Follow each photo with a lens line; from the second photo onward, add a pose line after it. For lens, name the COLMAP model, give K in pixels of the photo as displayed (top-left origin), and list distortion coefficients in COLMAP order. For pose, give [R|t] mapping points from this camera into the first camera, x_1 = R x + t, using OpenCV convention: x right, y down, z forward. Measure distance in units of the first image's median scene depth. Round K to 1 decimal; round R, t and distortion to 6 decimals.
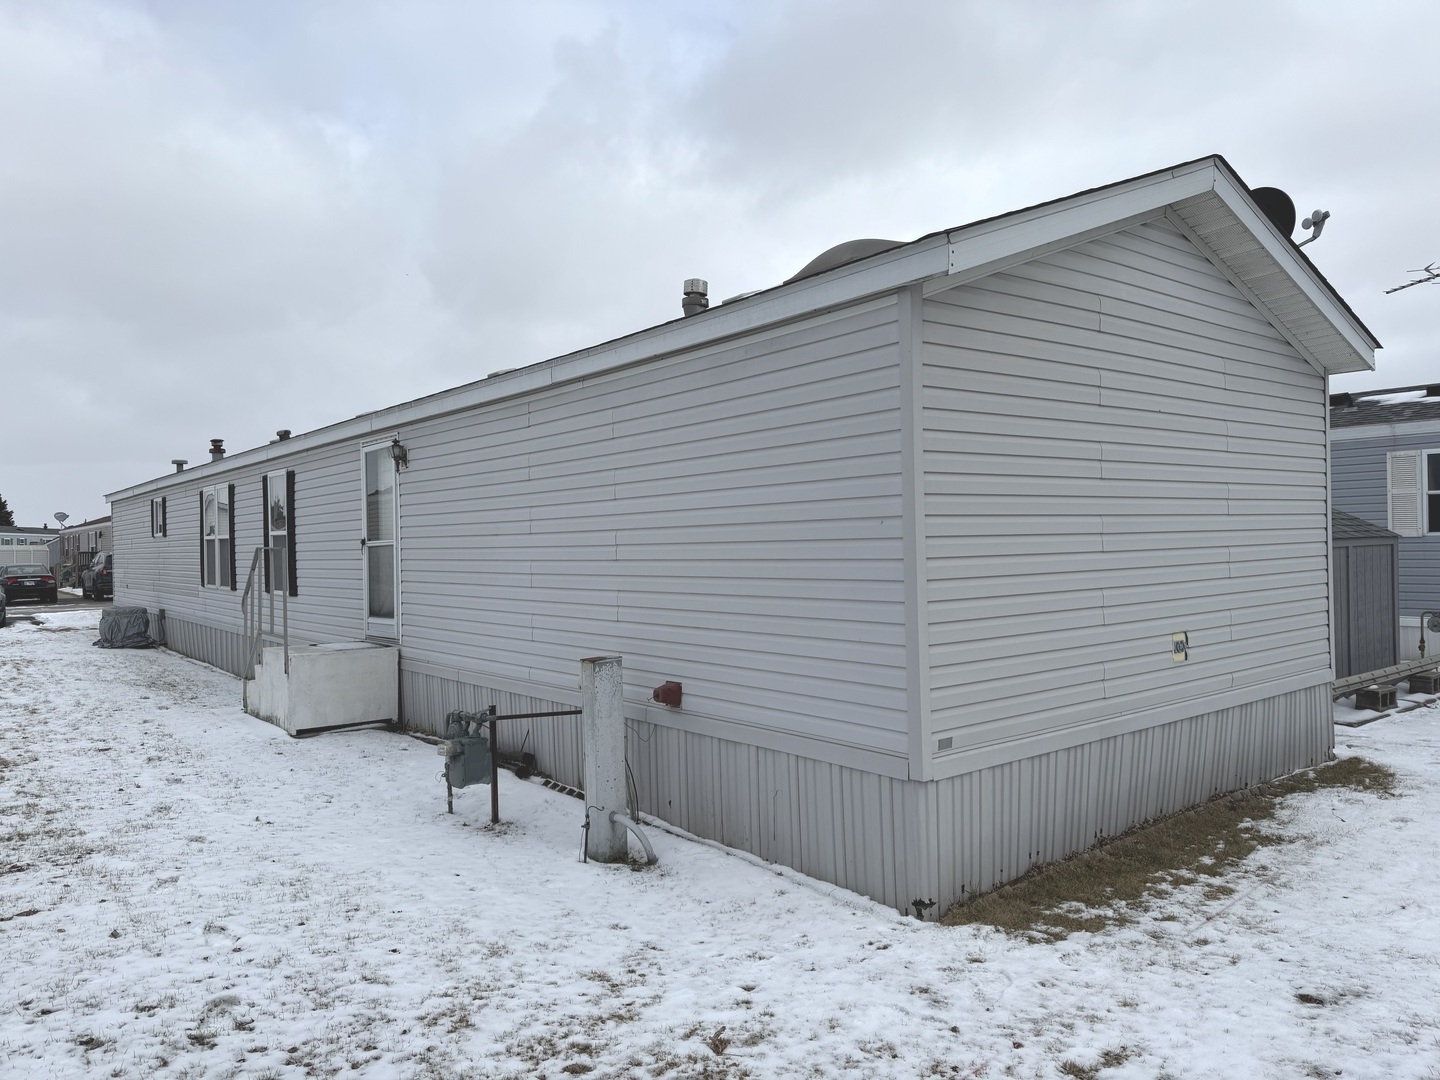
lens RADIAL K [[1008.8, 0, 723.2], [0, 1008.8, 548.2], [0, 0, 1]] dist [0.043729, -0.051753]
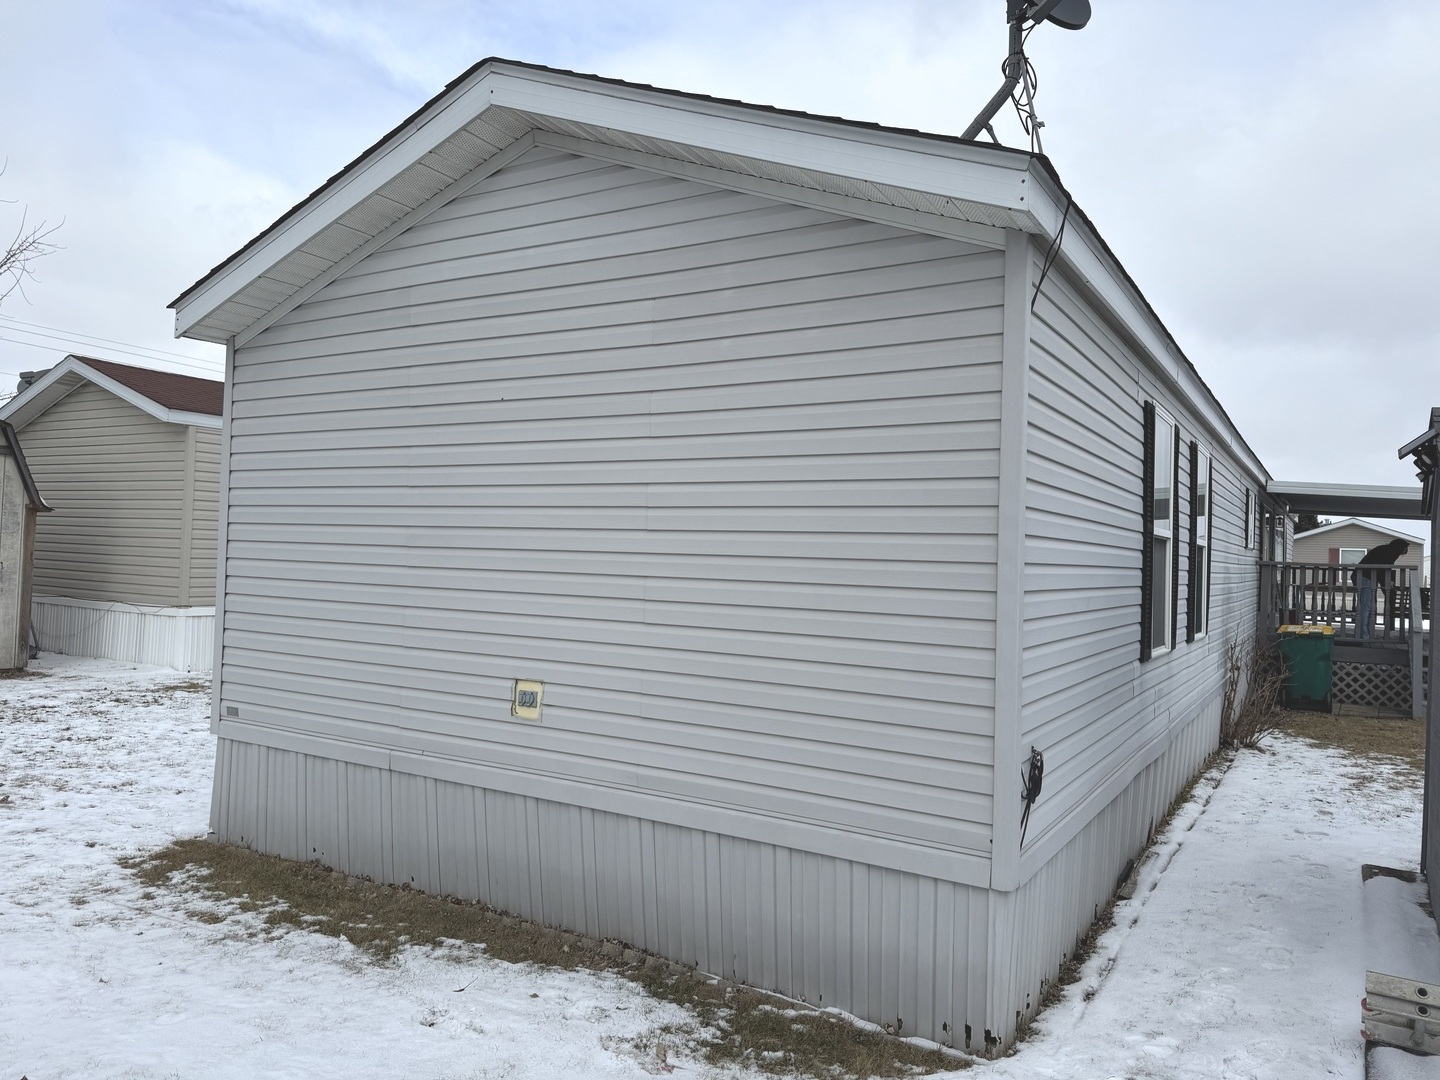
lens RADIAL K [[1008.8, 0, 723.2], [0, 1008.8, 548.2], [0, 0, 1]] dist [0.043729, -0.051753]
pose [[0.340125, 0.028483, -0.939949, 1.529090], [-0.041919, 0.999007, 0.015104, -0.045482], [0.939446, 0.034265, 0.340981, 1.102240]]
